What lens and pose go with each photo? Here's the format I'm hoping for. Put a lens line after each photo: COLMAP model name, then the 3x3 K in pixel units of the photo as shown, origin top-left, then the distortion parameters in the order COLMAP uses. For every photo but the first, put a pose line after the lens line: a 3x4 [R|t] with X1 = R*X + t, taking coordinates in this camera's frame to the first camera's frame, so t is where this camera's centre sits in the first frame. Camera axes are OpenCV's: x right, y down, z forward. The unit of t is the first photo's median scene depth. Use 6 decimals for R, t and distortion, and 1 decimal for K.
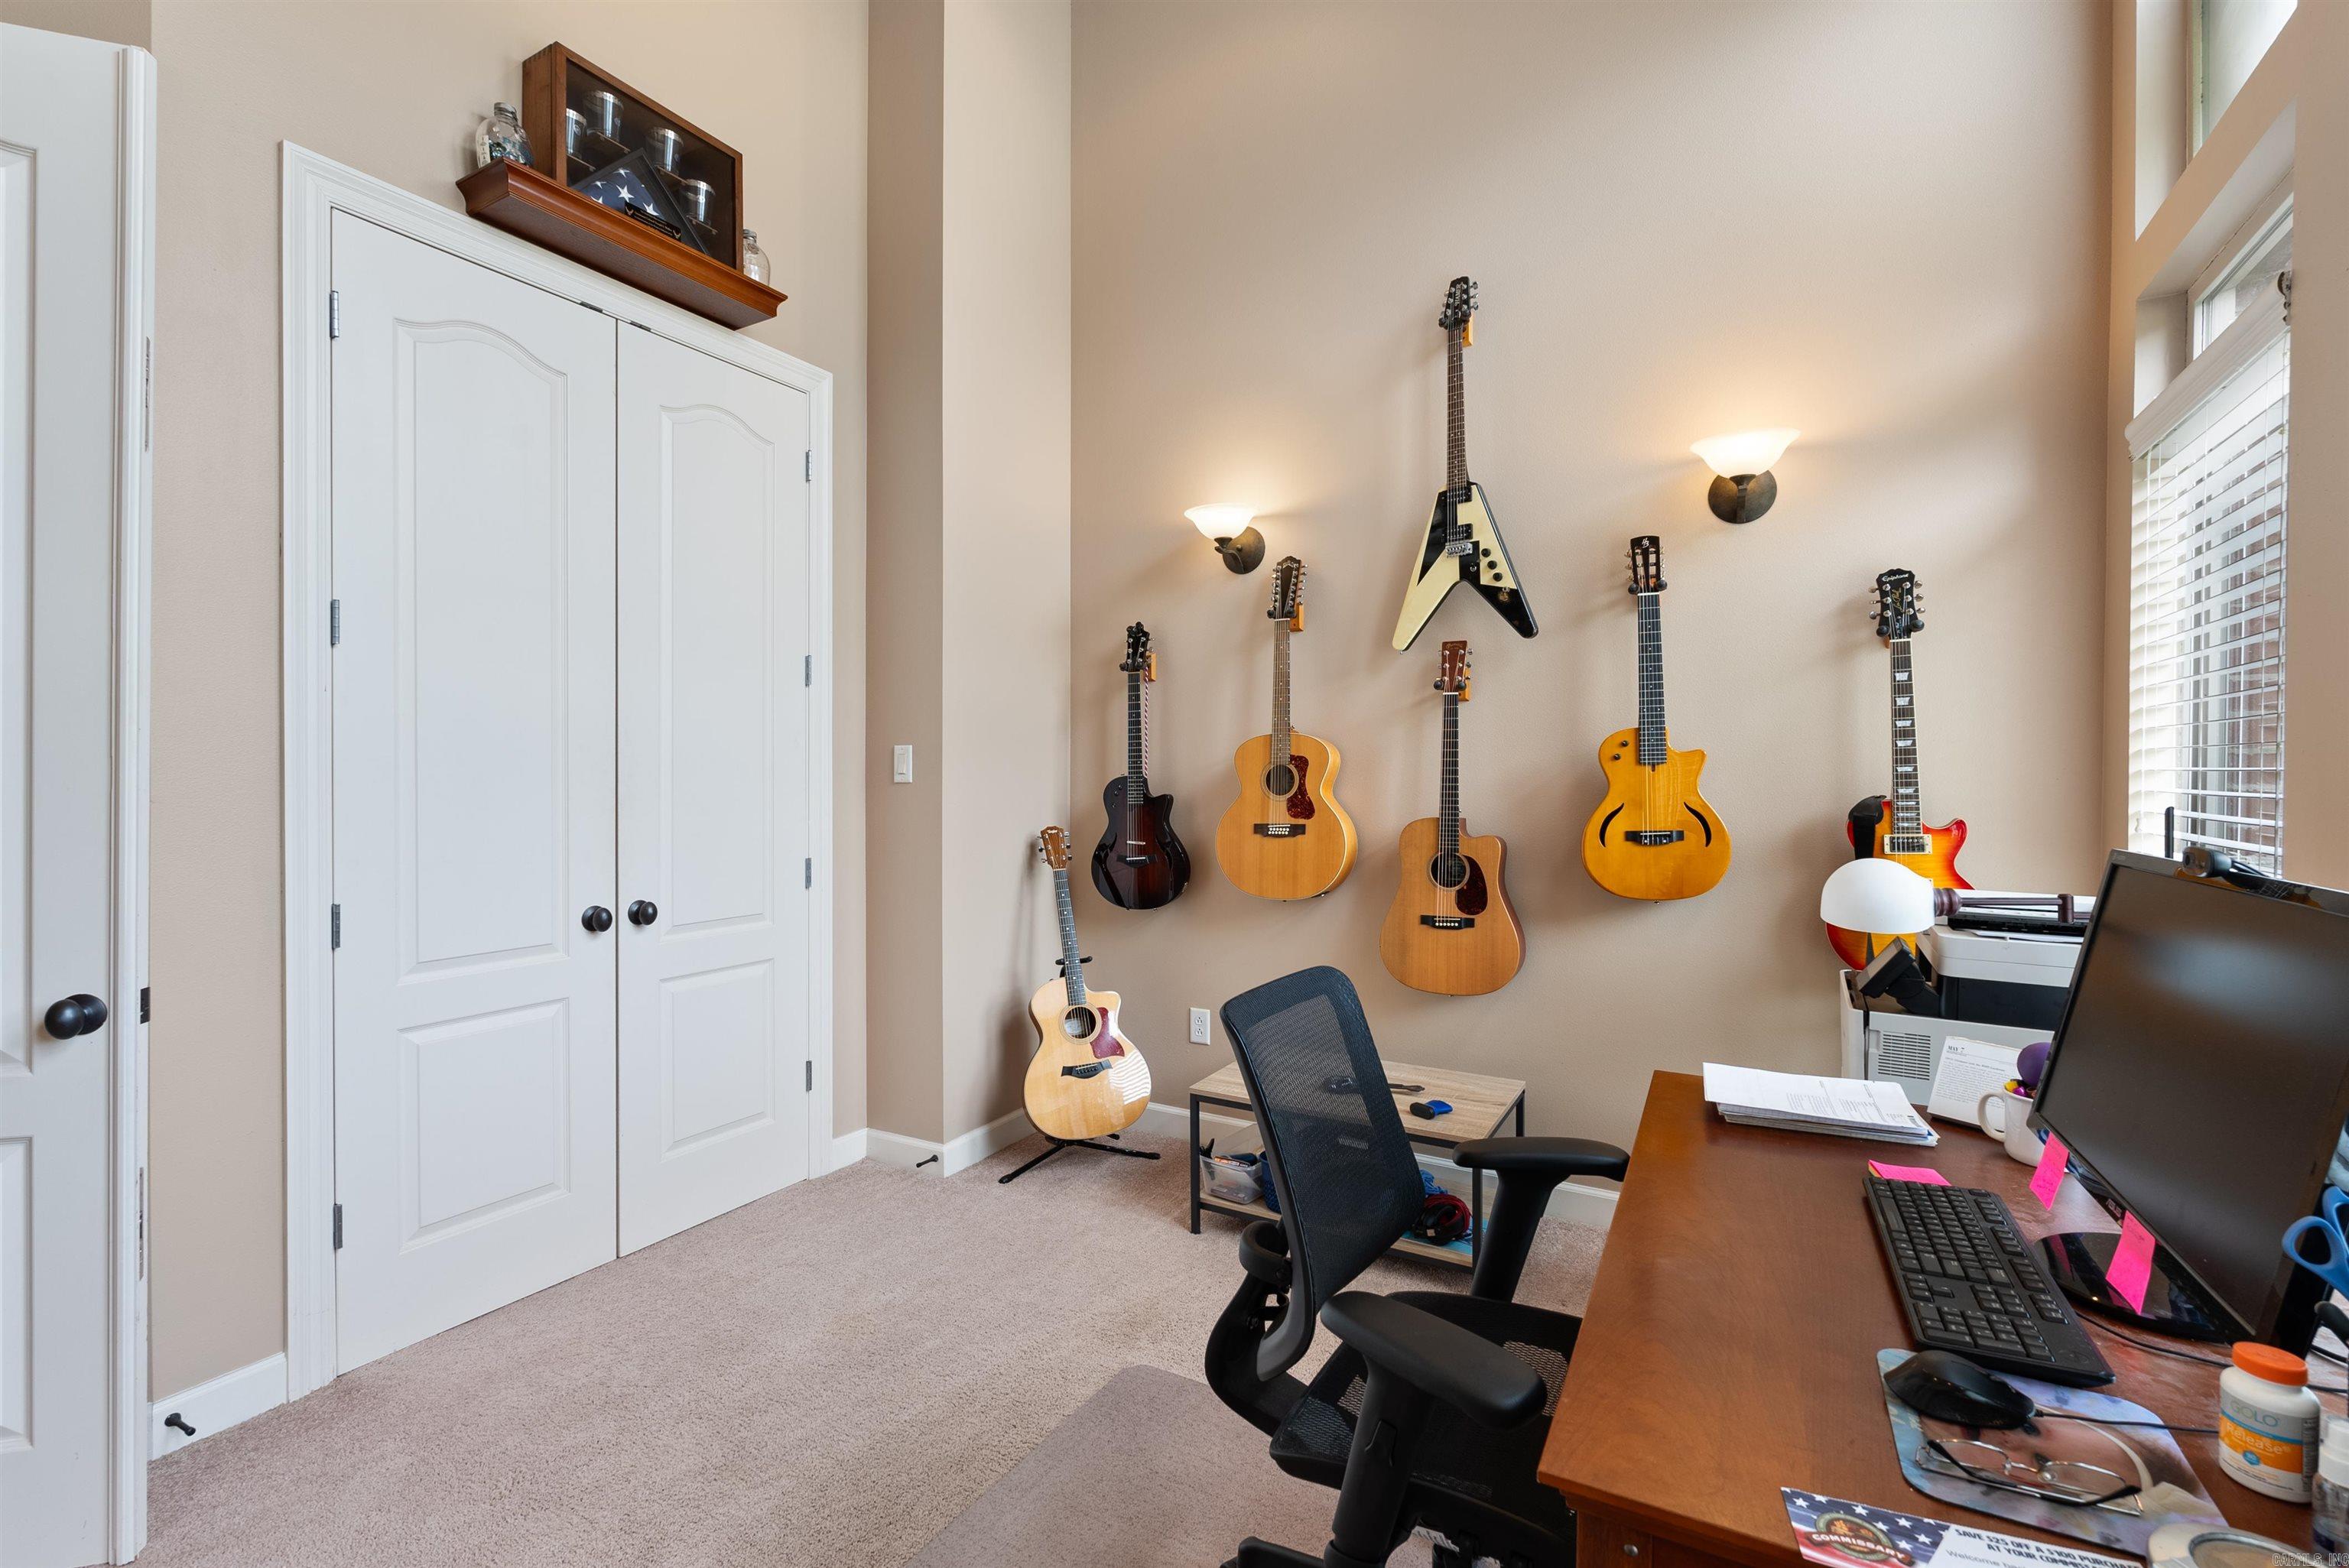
lens RADIAL K [[1050.0, 0, 1174.7], [0, 1050.0, 778.3], [0, 0, 1]] dist [-0.002622, -0.000111]
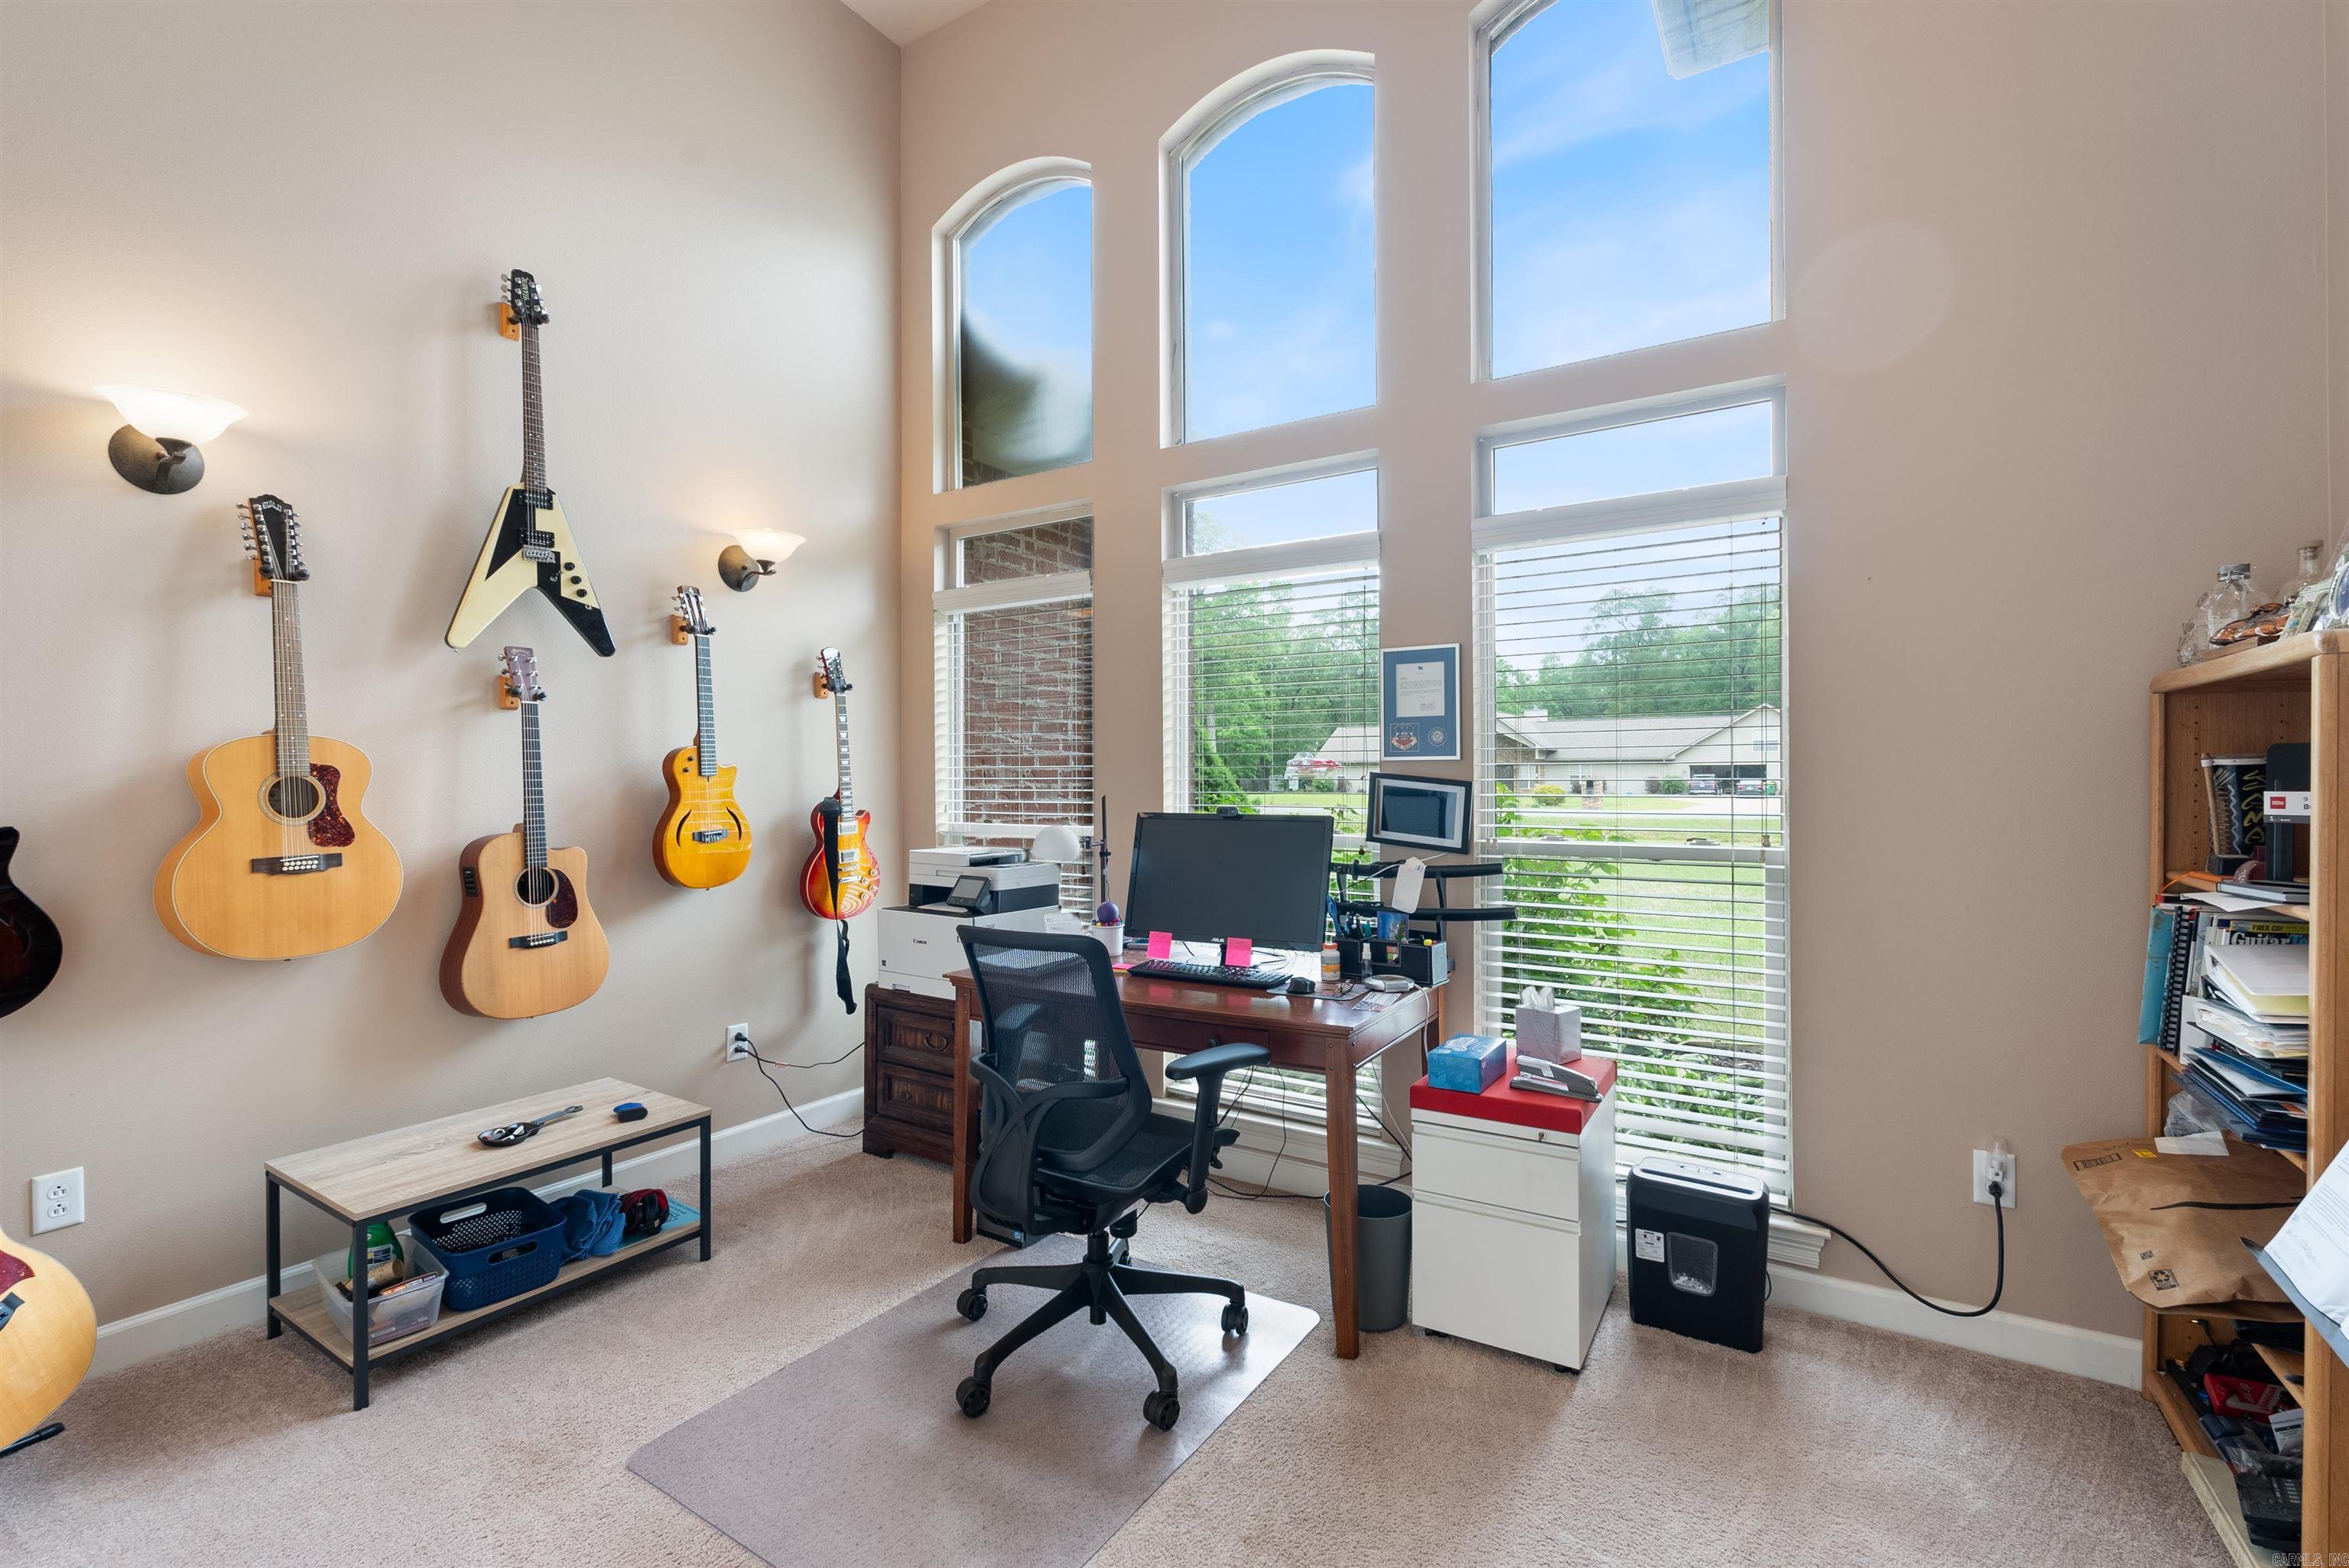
lens RADIAL K [[1044.3, 0, 1178.9], [0, 1044.3, 767.3], [0, 0, 1]] dist [-0.005855, -0.000100]
pose [[0.039097, 0.009085, 0.999194, -0.668369], [0.014819, 0.999843, -0.009670, -0.003467], [-0.999126, 0.015185, 0.038956, 0.372818]]
